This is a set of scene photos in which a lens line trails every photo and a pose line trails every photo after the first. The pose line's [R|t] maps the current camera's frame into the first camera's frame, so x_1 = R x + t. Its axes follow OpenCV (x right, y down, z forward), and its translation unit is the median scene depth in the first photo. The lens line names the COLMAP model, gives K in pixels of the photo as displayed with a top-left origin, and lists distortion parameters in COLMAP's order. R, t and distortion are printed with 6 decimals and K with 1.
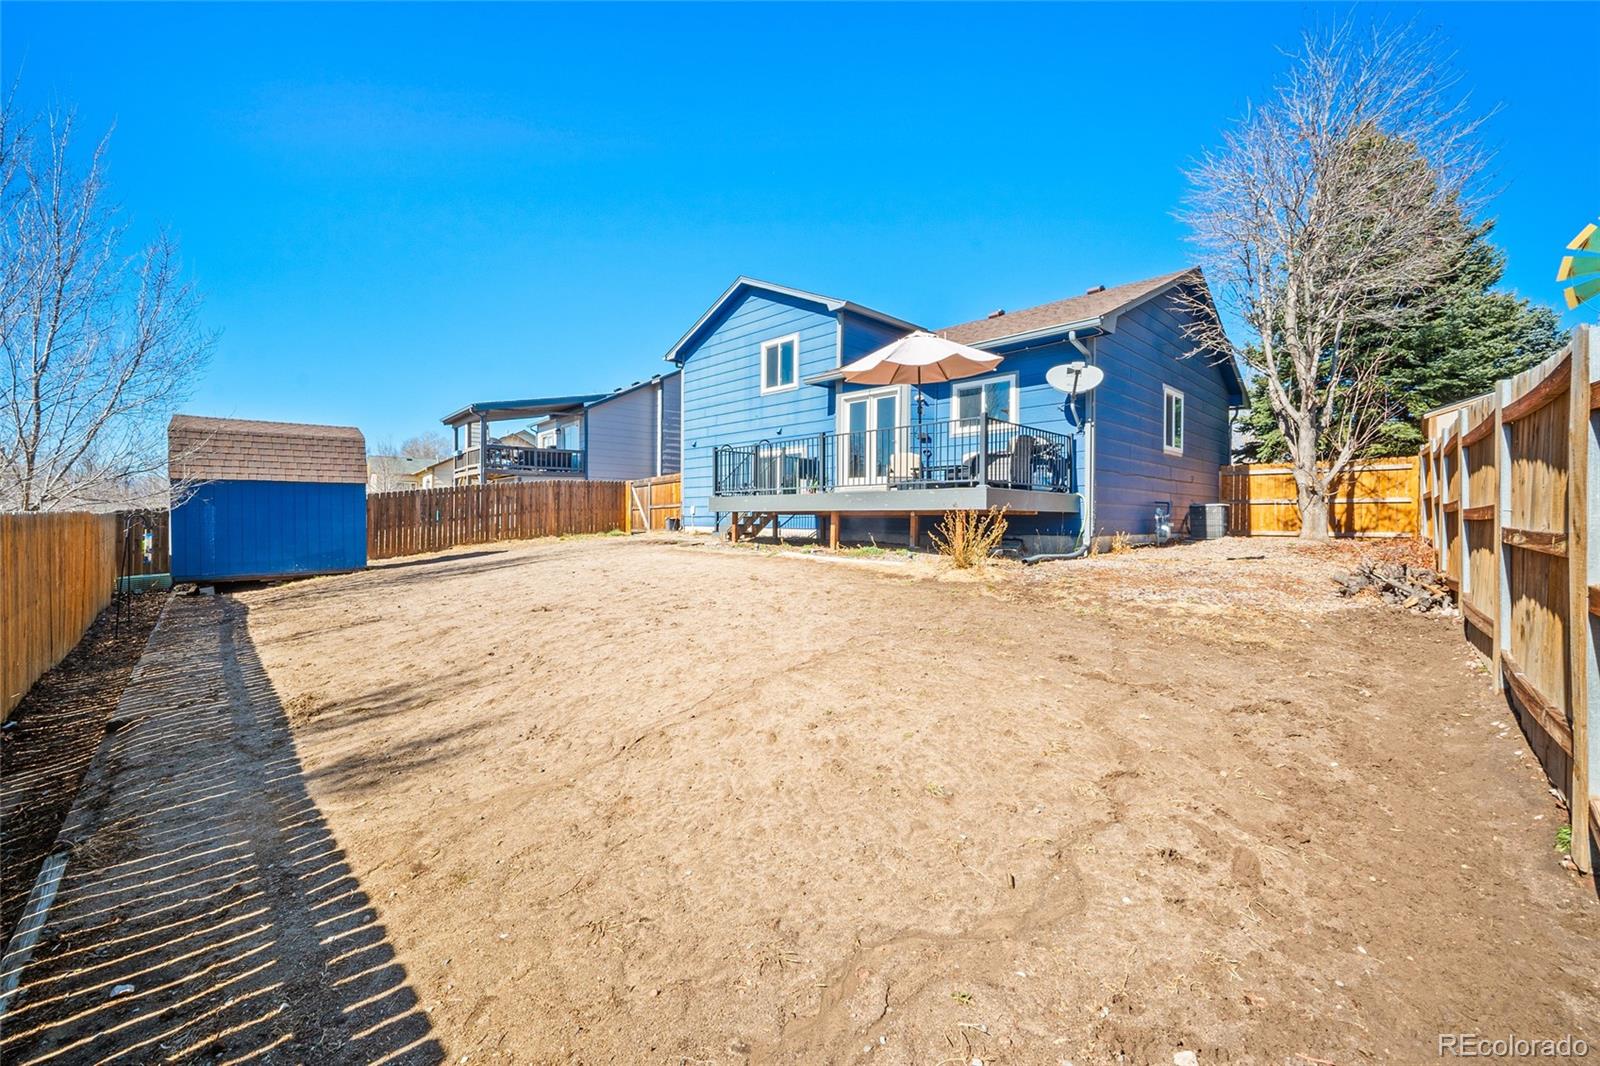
lens RADIAL K [[626.5, 0, 794.5], [0, 626.5, 524.4], [0, 0, 1]] dist [0.000537, 0.000016]
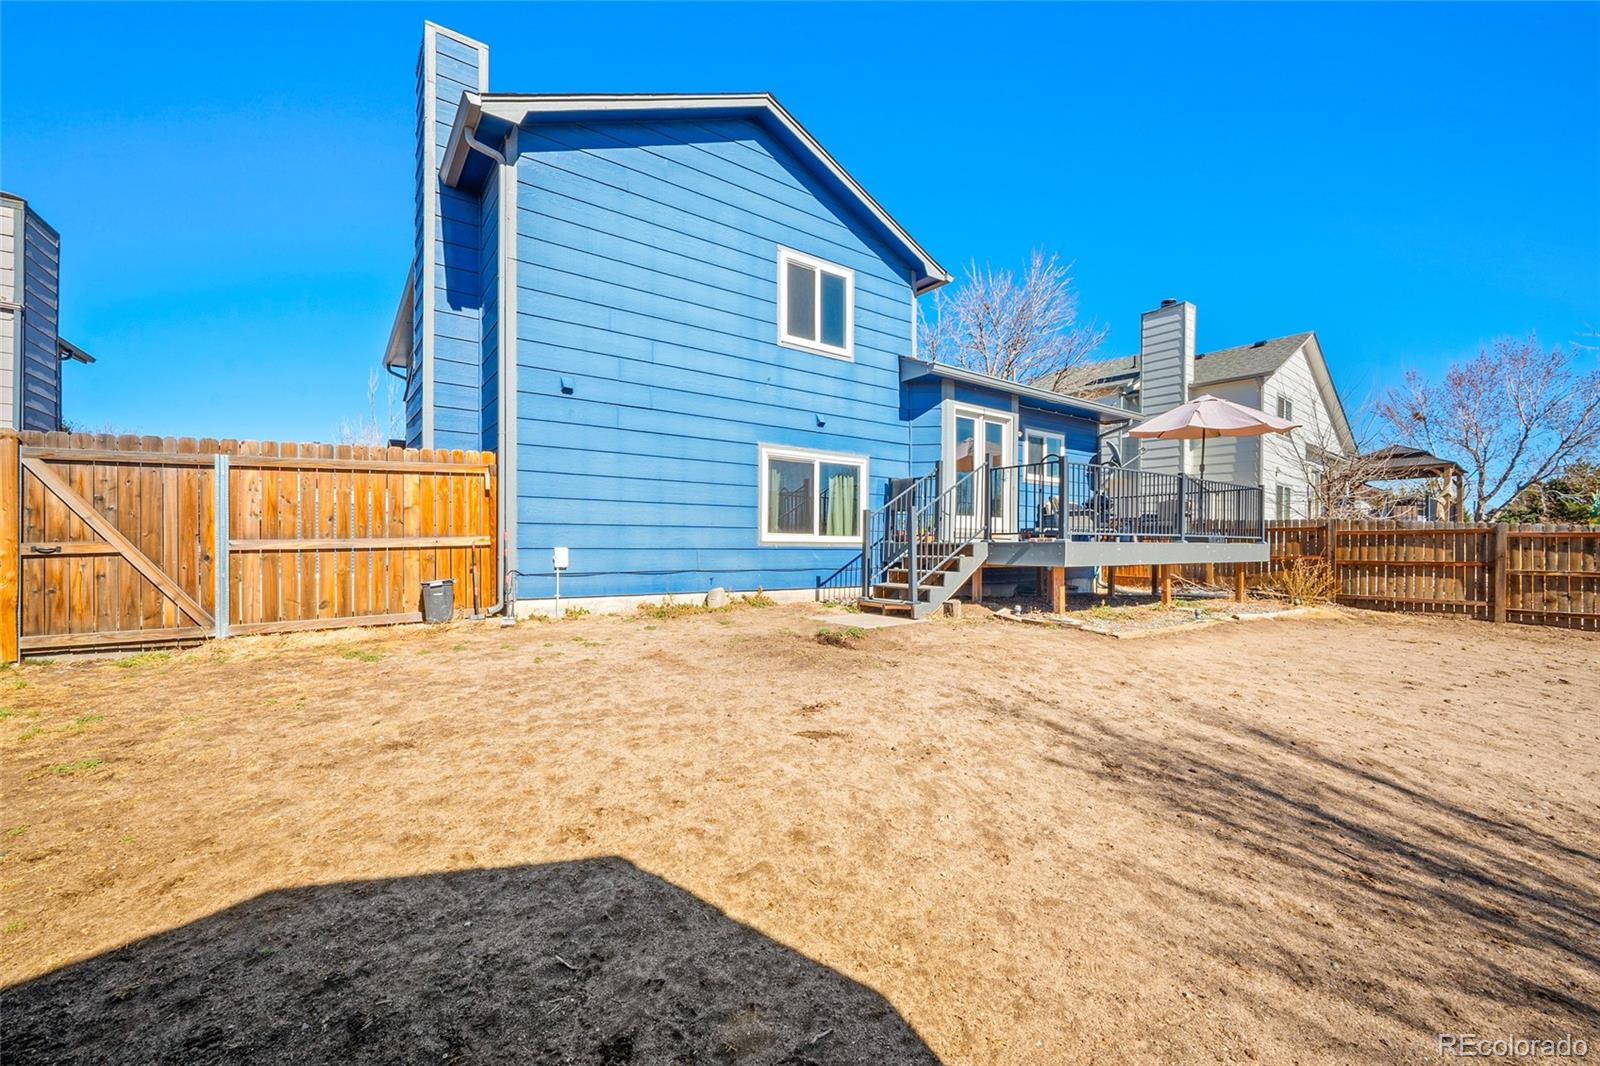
lens RADIAL K [[636.7, 0, 791.5], [0, 636.7, 541.4], [0, 0, 1]] dist [-0.000982, -0.000270]
pose [[0.140603, 0.002820, 0.990062, -0.614303], [0.014171, 0.999888, -0.004861, -0.036235], [-0.989965, 0.014714, 0.140547, 0.958184]]
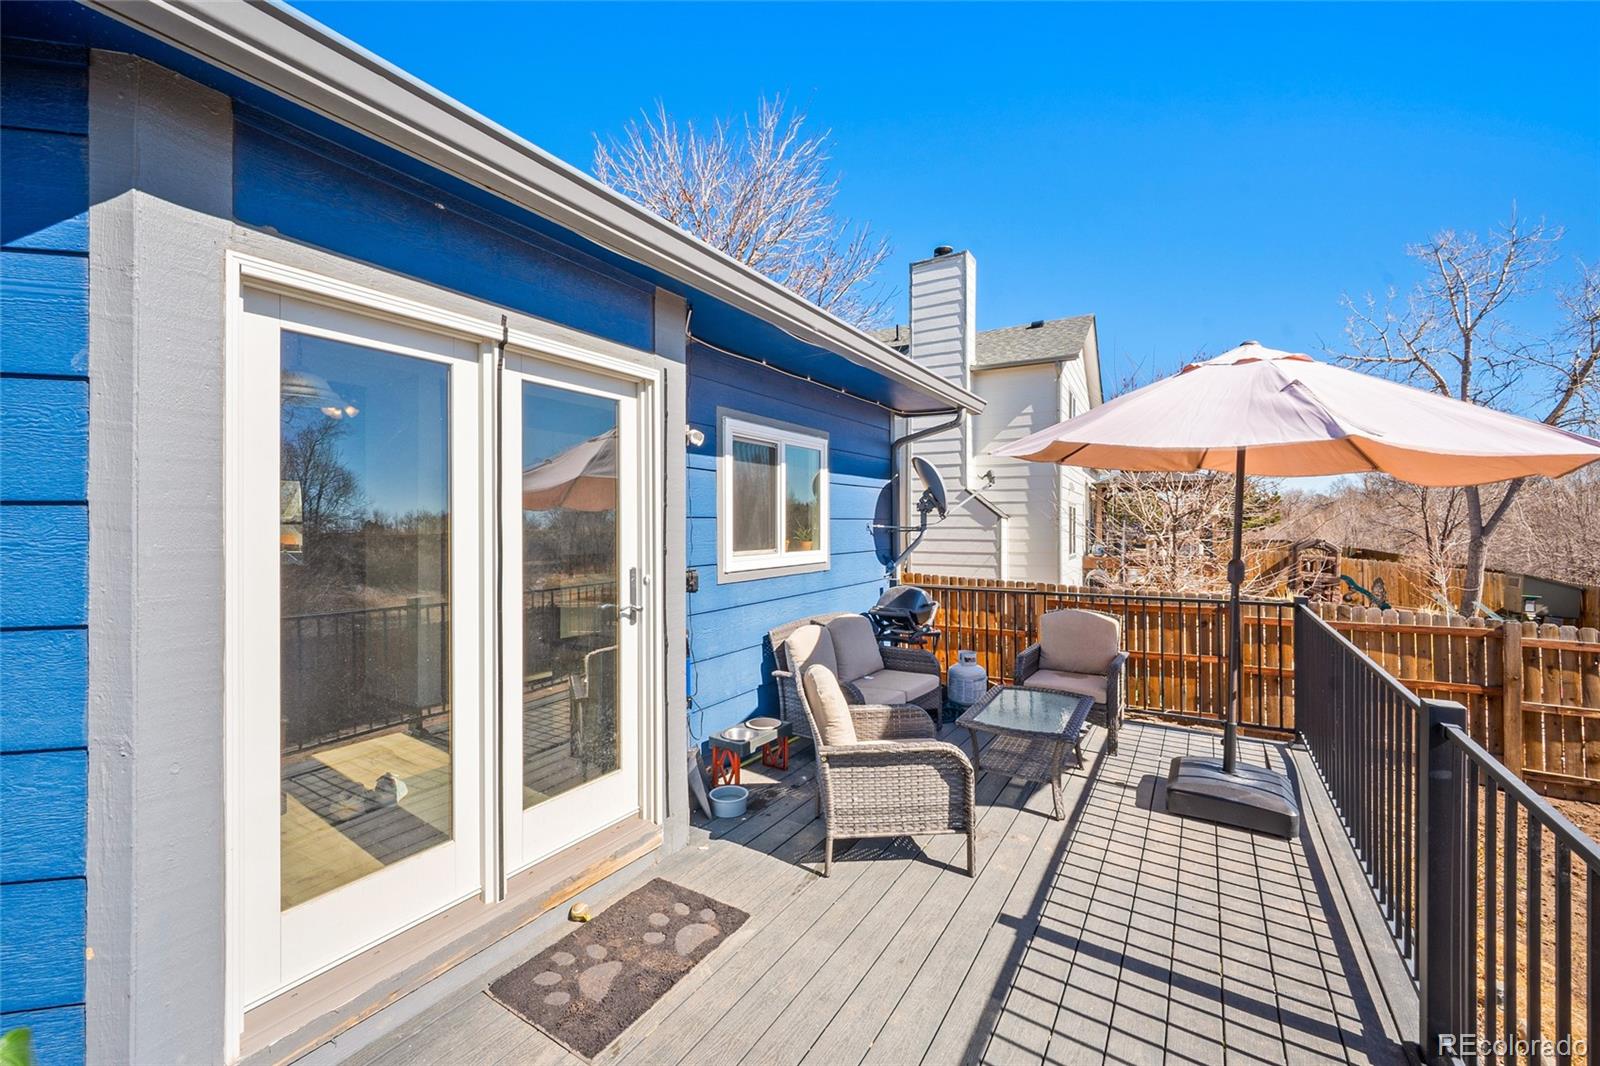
lens RADIAL K [[626.5, 0, 794.5], [0, 626.5, 524.4], [0, 0, 1]] dist [0.000537, 0.000016]
pose [[-0.242707, -0.004263, 0.970090, -0.054553], [0.024754, 0.999638, 0.010586, -0.133294], [-0.969784, 0.026583, -0.242514, 0.816849]]
